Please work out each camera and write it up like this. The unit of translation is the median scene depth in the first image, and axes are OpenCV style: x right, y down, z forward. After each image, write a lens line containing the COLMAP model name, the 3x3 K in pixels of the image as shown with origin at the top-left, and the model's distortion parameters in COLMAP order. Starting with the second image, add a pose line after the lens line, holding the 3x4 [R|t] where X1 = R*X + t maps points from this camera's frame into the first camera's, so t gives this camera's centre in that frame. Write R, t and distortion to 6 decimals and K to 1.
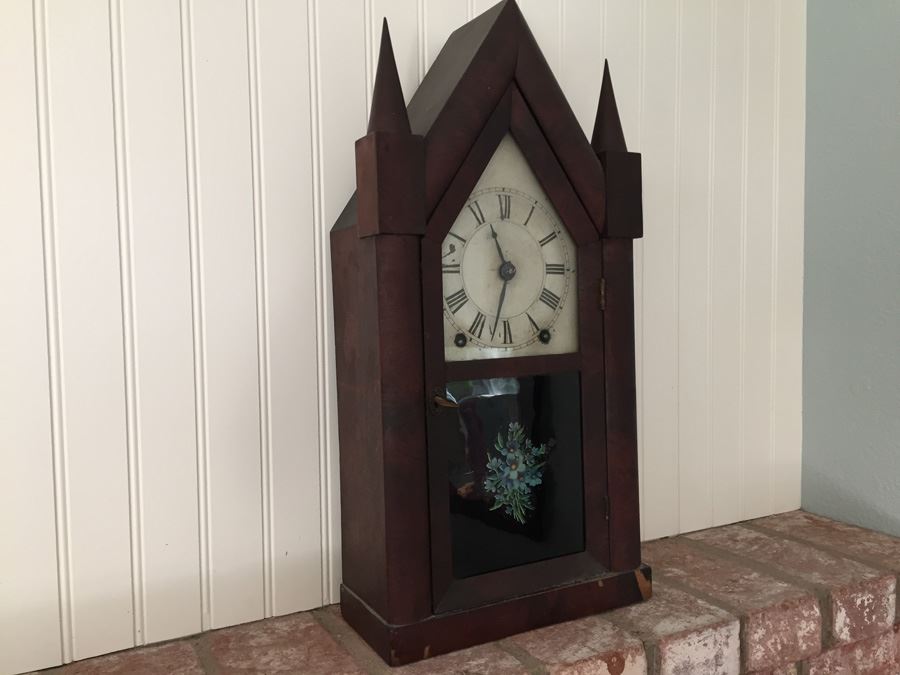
lens RADIAL K [[791.5, 0, 447.1], [0, 791.5, 335.7], [0, 0, 1]] dist [0.093561, -0.169704]
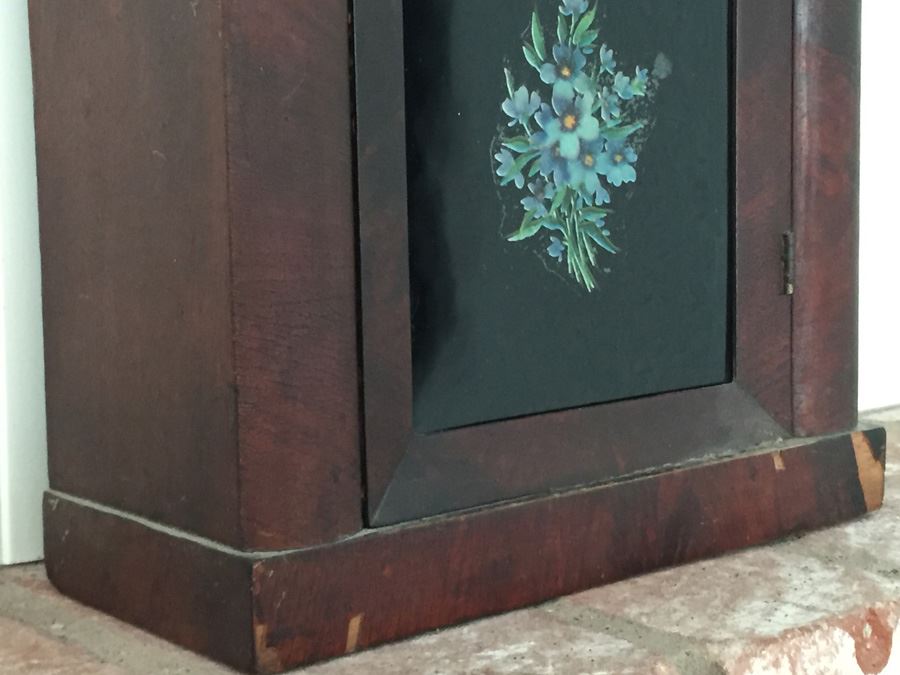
lens RADIAL K [[1642.0, 0, 468.7], [0, 1642.0, 350.1], [0, 0, 1]] dist [0.067053, 0.000000]
pose [[0.974209, -0.015755, 0.225097, -0.119857], [-0.000978, 0.997255, 0.074032, 0.210873], [-0.225646, -0.072342, 0.971520, 0.313010]]
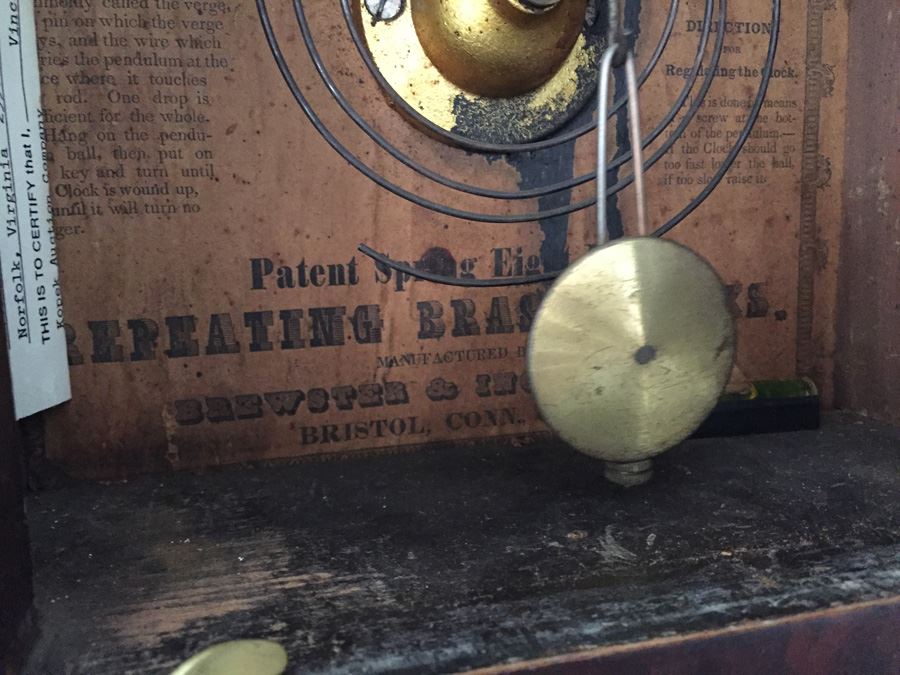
lens RADIAL K [[791.5, 0, 445.0], [0, 791.5, 332.4], [0, 0, 1]] dist [0.093561, -0.169704]
pose [[0.973319, 0.033704, -0.226966, 0.090818], [-0.010208, 0.994534, 0.103911, 0.242595], [0.229227, -0.098822, 0.968343, 0.824136]]
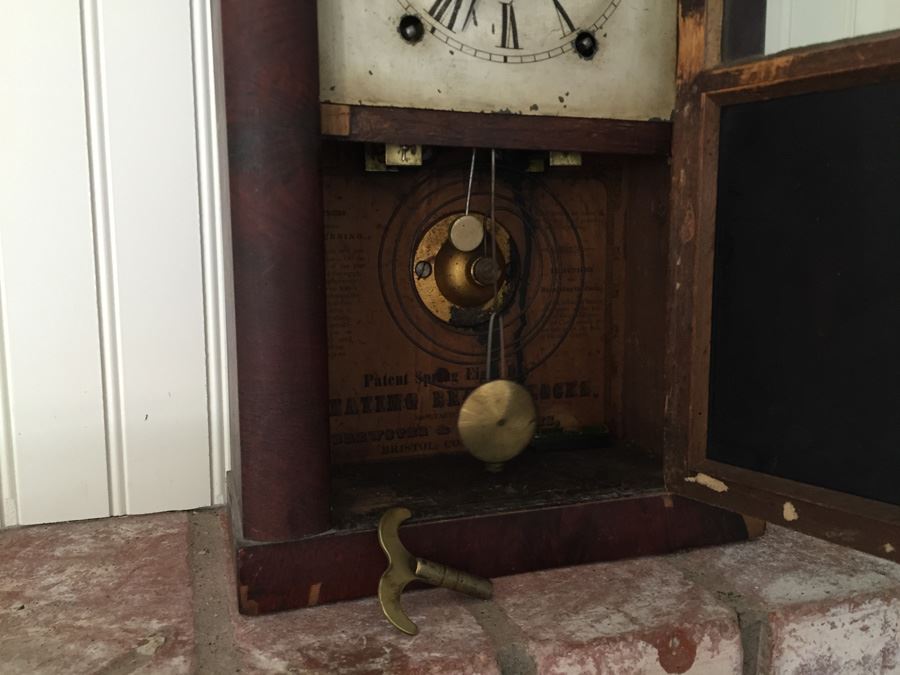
lens RADIAL K [[791.5, 0, 444.3], [0, 791.5, 336.4], [0, 0, 1]] dist [0.093561, -0.169704]
pose [[0.985516, 0.041175, -0.164505, 0.131125], [-0.028103, 0.996316, 0.081020, 0.161870], [0.167235, -0.075224, 0.983043, 0.457737]]
